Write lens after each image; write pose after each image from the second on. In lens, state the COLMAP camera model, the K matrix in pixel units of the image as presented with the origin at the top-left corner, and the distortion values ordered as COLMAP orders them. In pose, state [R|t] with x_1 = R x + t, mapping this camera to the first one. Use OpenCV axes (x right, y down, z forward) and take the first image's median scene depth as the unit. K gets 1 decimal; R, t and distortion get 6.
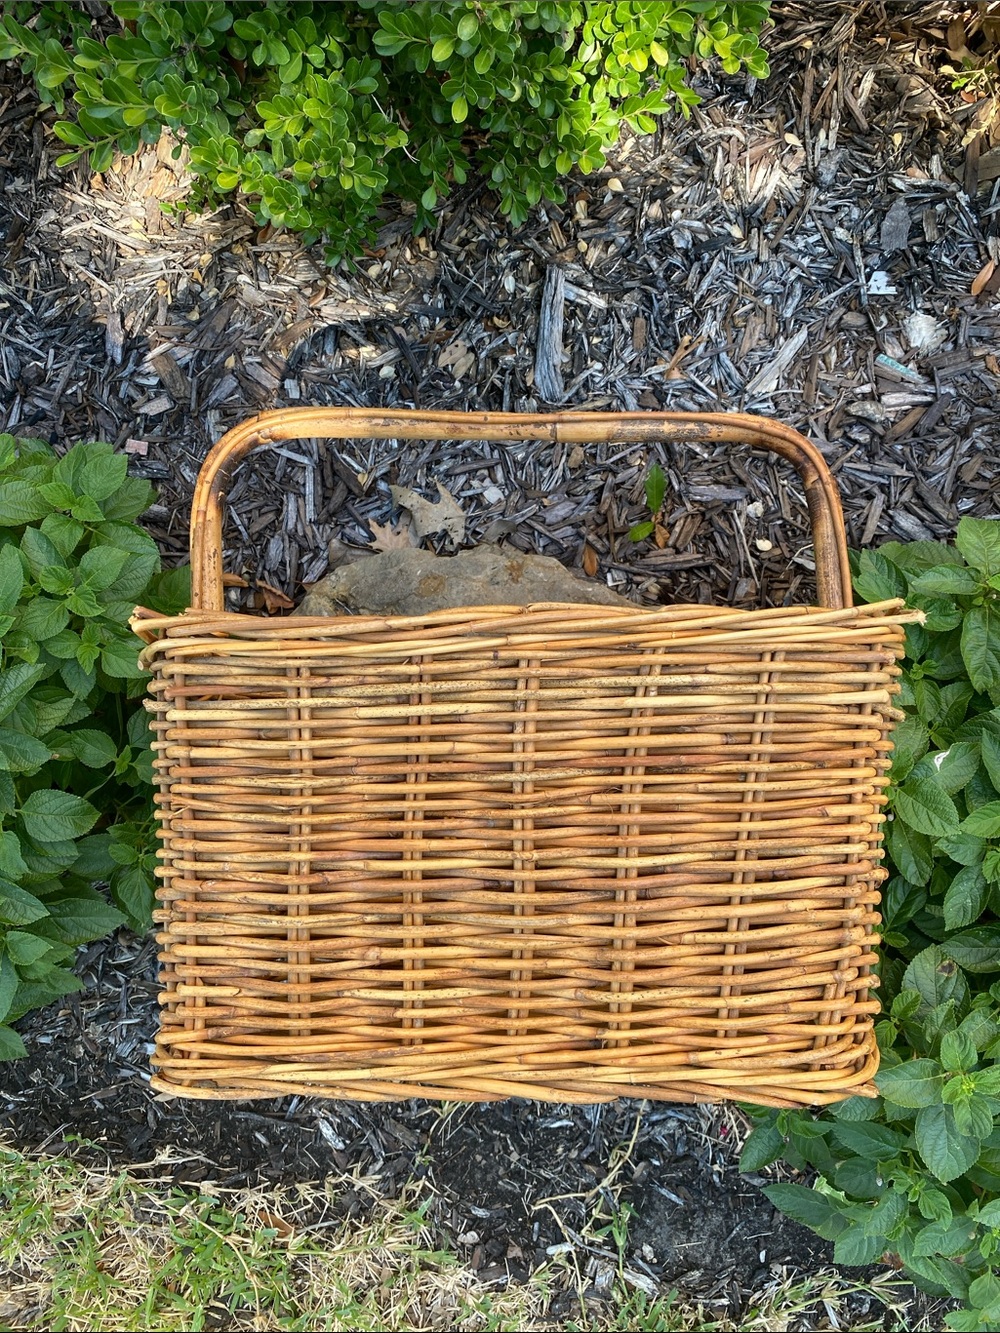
lens RADIAL K [[1045.3, 0, 495.4], [0, 1045.3, 660.3], [0, 0, 1]] dist [-0.005219, 0.011528]
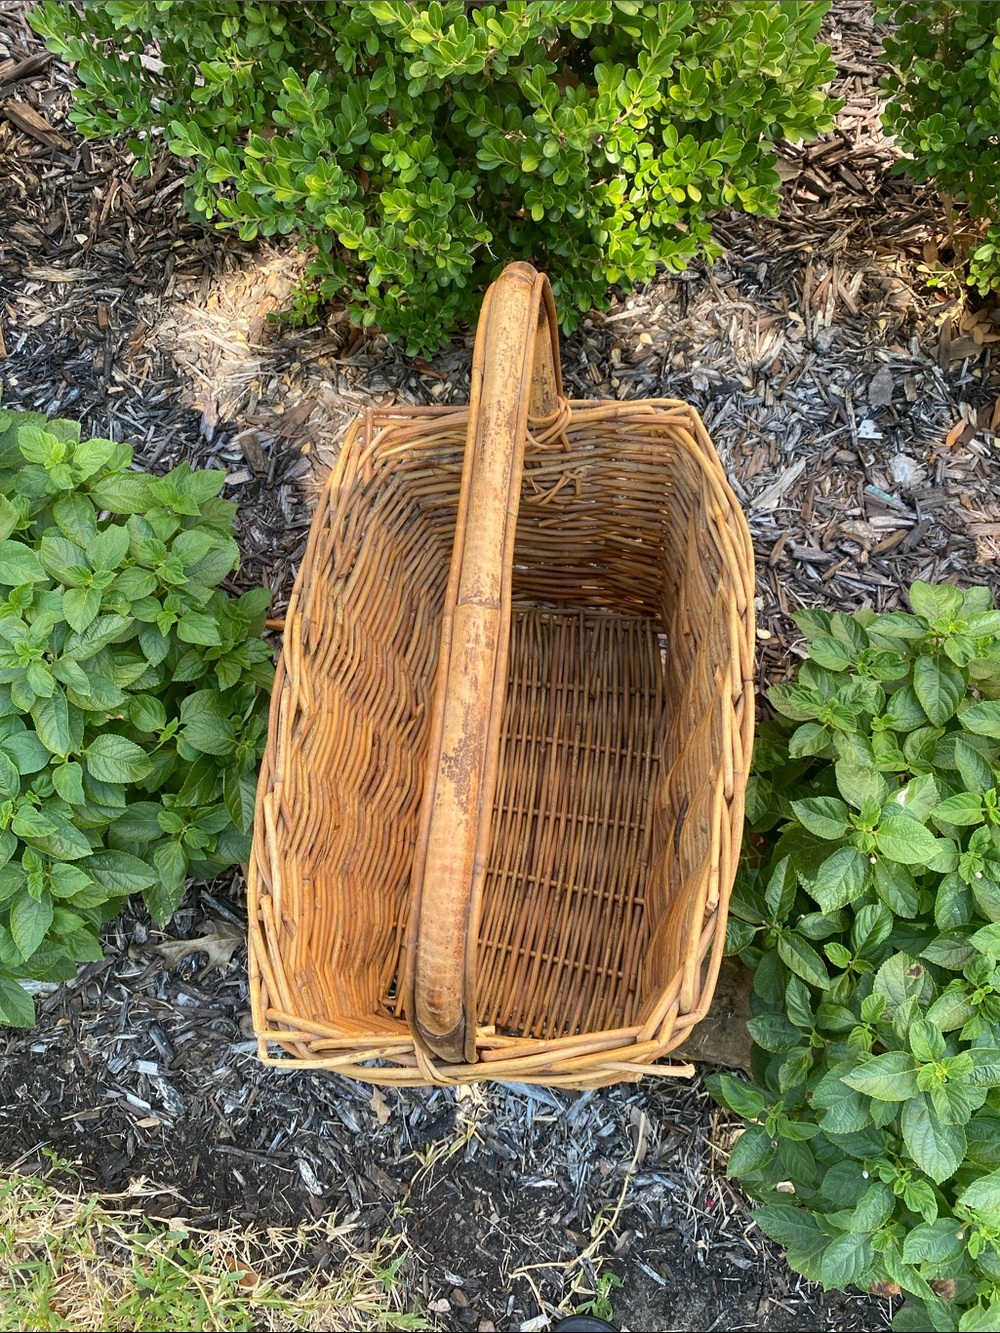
lens RADIAL K [[1052.6, 0, 485.3], [0, 1052.6, 662.2], [0, 0, 1]] dist [0.004670, -0.008422]
pose [[0.996323, 0.085188, -0.009142, -0.025530], [-0.084919, 0.967706, -0.237346, 0.206209], [-0.011372, 0.237249, 0.971382, -0.077872]]
